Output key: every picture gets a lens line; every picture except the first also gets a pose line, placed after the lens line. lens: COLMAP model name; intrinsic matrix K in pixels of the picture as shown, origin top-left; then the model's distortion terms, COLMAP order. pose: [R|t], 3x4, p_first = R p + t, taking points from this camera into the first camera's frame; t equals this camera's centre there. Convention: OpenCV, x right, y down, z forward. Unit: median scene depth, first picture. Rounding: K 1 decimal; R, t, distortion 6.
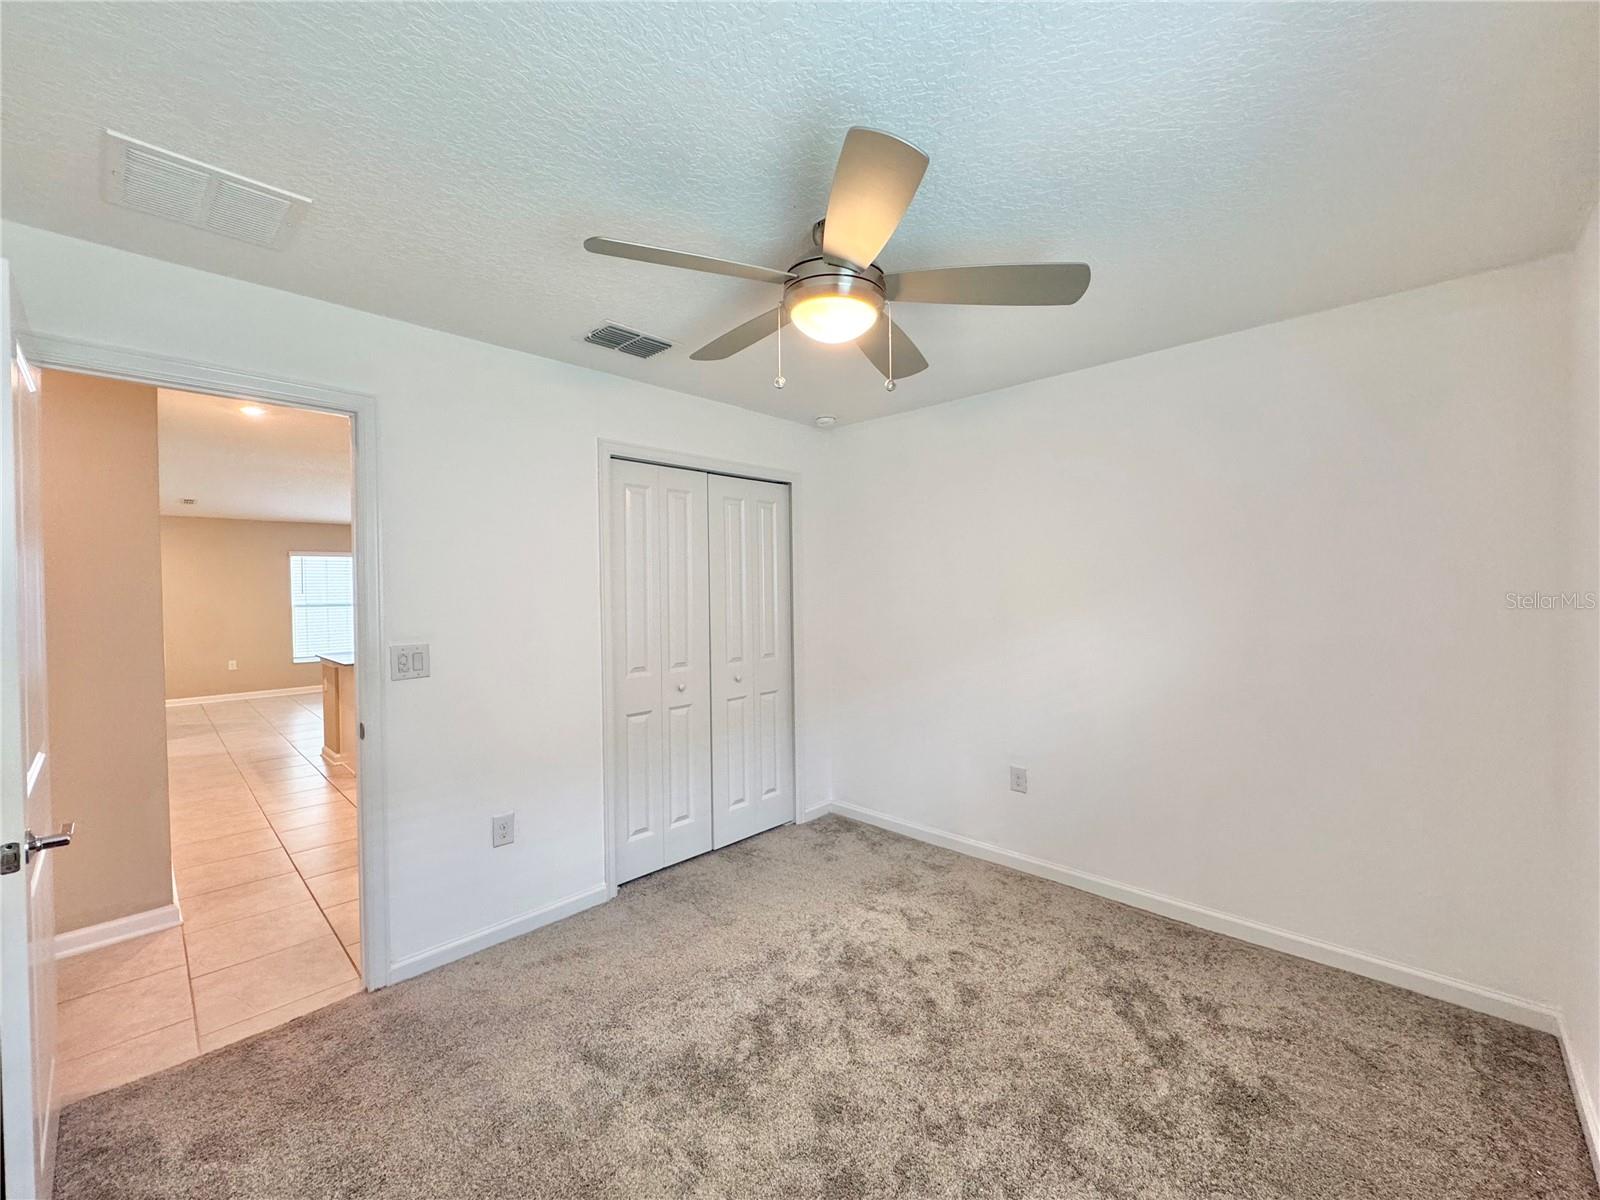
lens RADIAL K [[638.3, 0, 801.6], [0, 638.3, 600.1], [0, 0, 1]] dist [-0.003702, 0.000544]
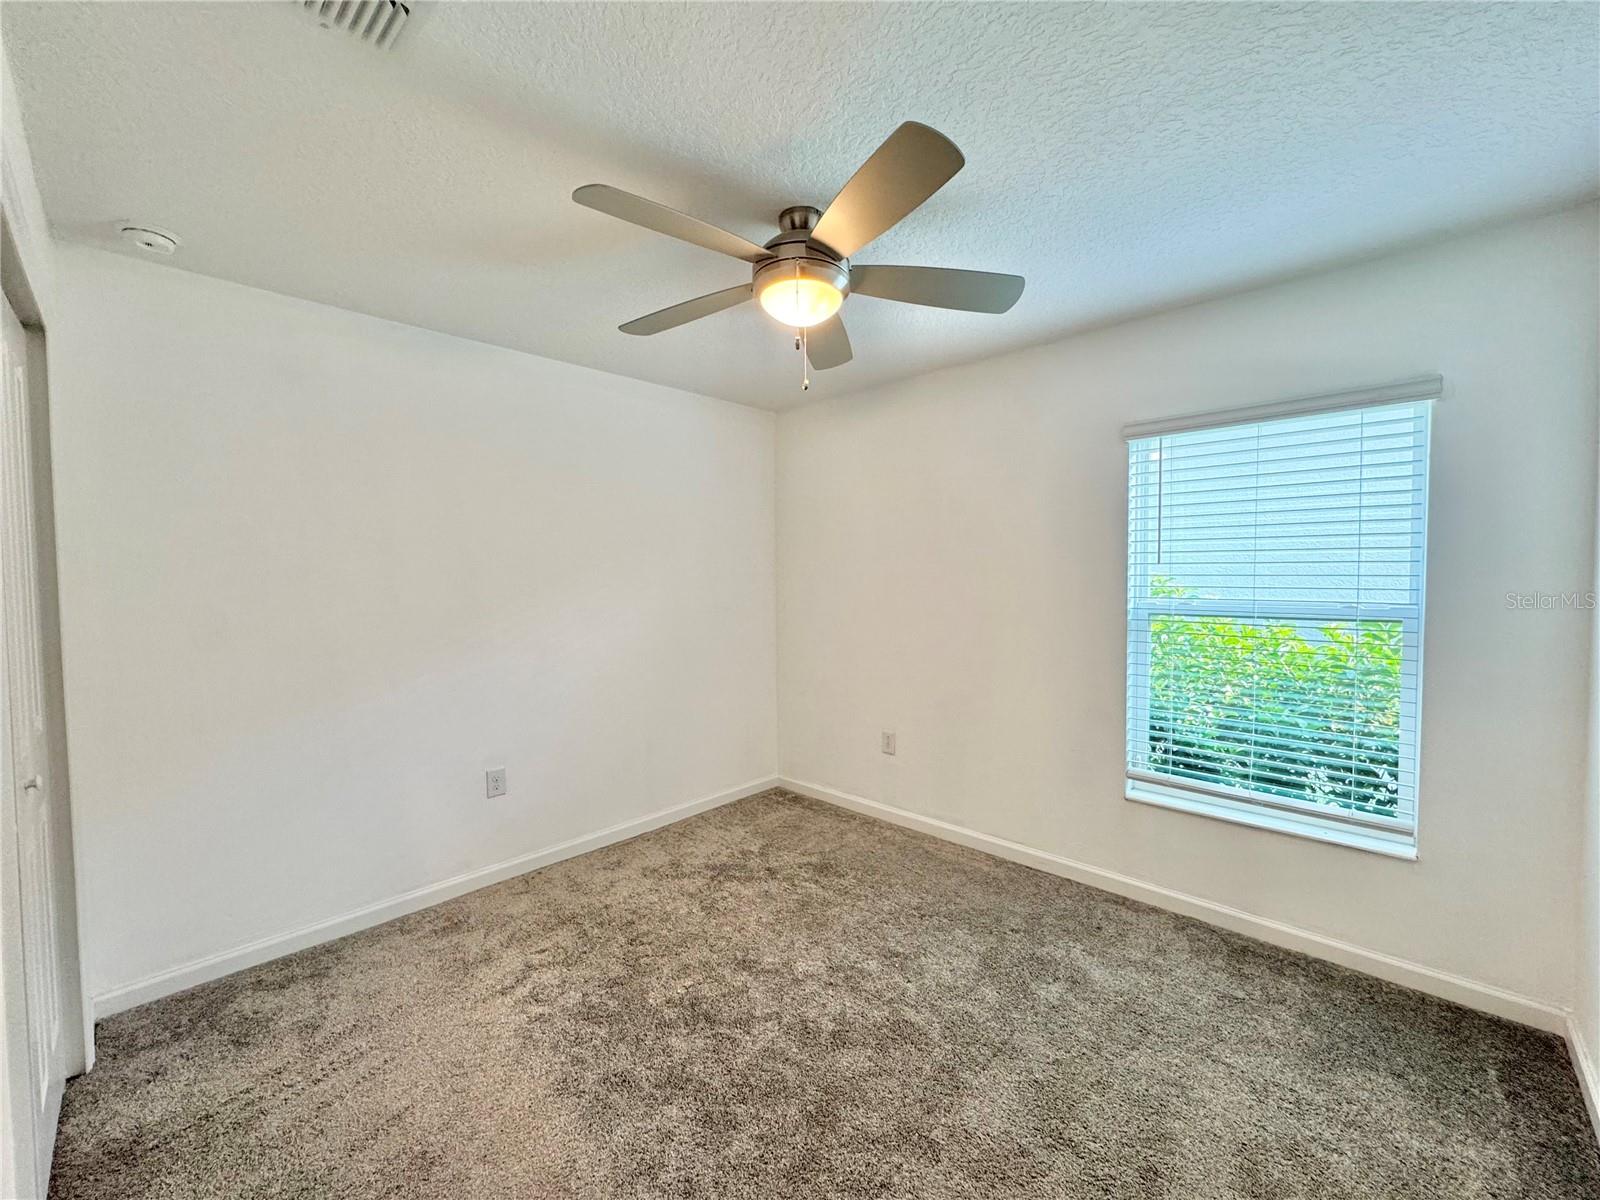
lens RADIAL K [[638.3, 0, 801.6], [0, 638.3, 600.1], [0, 0, 1]] dist [-0.003702, 0.000544]
pose [[-0.007031, -0.028466, 0.999570, -0.711886], [0.024854, 0.999281, 0.028633, 0.013293], [-0.999666, 0.025044, -0.006319, 0.733632]]
